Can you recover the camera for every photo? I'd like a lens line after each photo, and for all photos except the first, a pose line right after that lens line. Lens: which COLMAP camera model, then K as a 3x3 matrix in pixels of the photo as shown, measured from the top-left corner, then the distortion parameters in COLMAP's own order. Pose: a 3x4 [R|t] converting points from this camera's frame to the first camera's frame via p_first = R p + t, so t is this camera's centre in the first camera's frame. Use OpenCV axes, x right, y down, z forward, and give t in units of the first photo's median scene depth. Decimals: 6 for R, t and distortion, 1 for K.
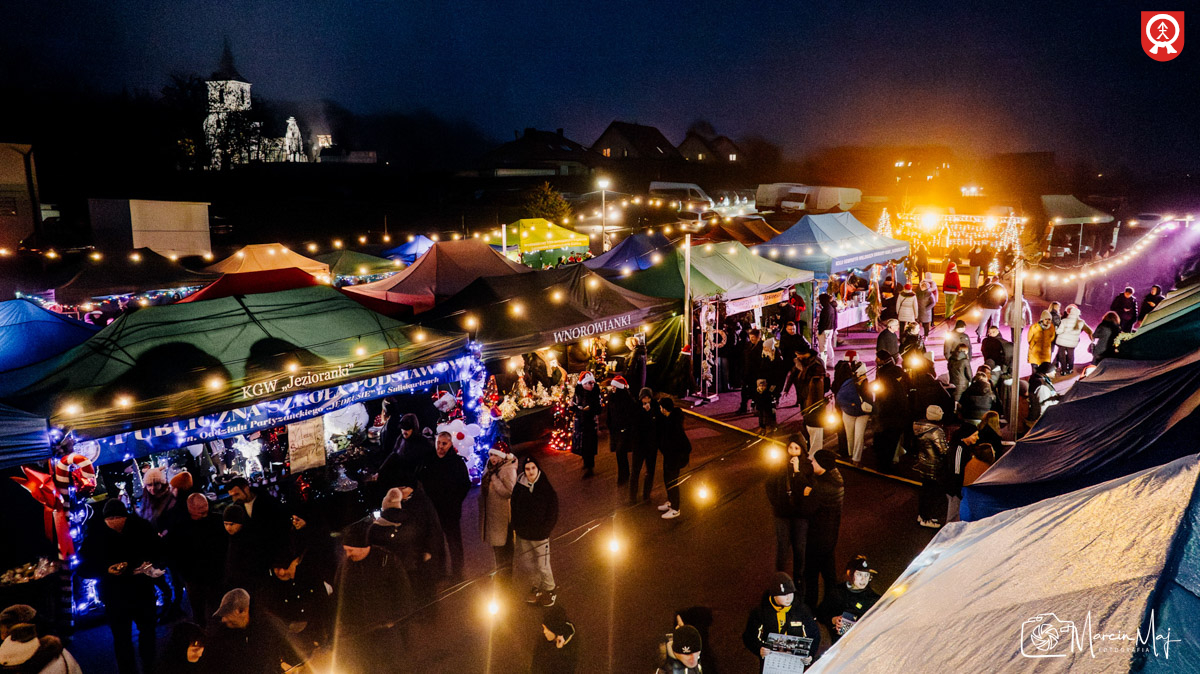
lens RADIAL K [[829.7, 0, 599.1], [0, 829.7, 332.9], [0, 0, 1]] dist [-0.047044, 0.008086]
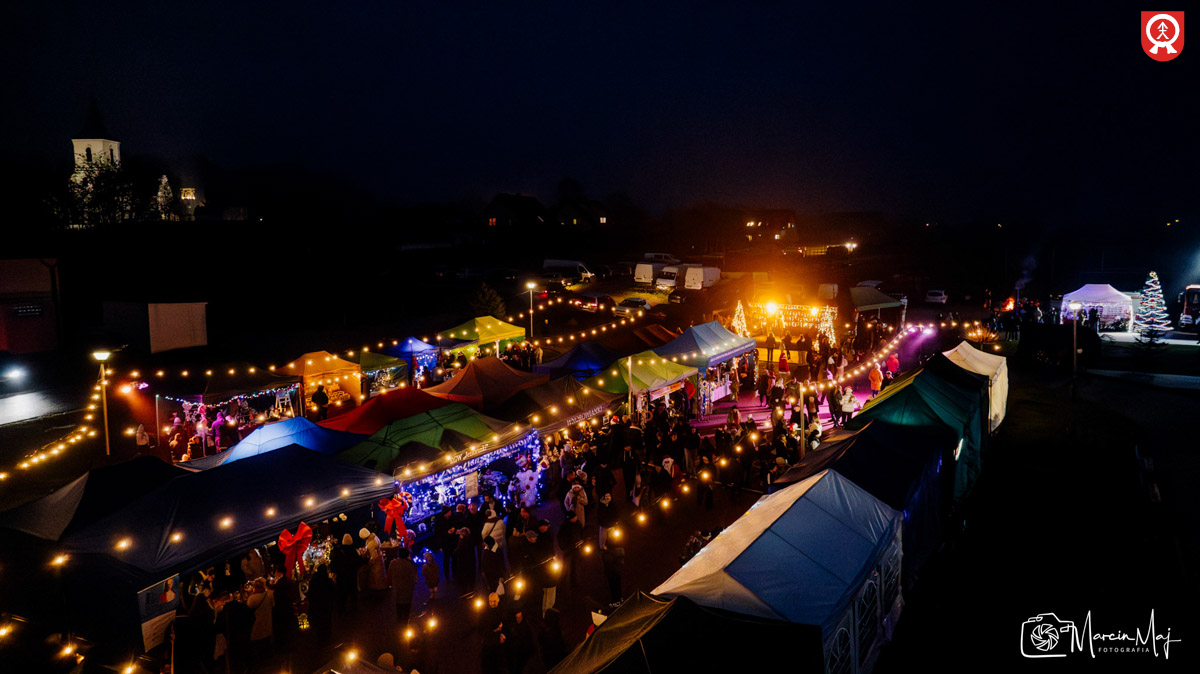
lens RADIAL K [[829.7, 0, 599.7], [0, 829.7, 340.8], [0, 0, 1]] dist [-0.047044, 0.008086]
pose [[0.986509, -0.021379, 0.162306, -0.204386], [0.028466, 0.998735, -0.041459, -0.071456], [-0.161214, 0.045520, 0.985869, -0.605357]]
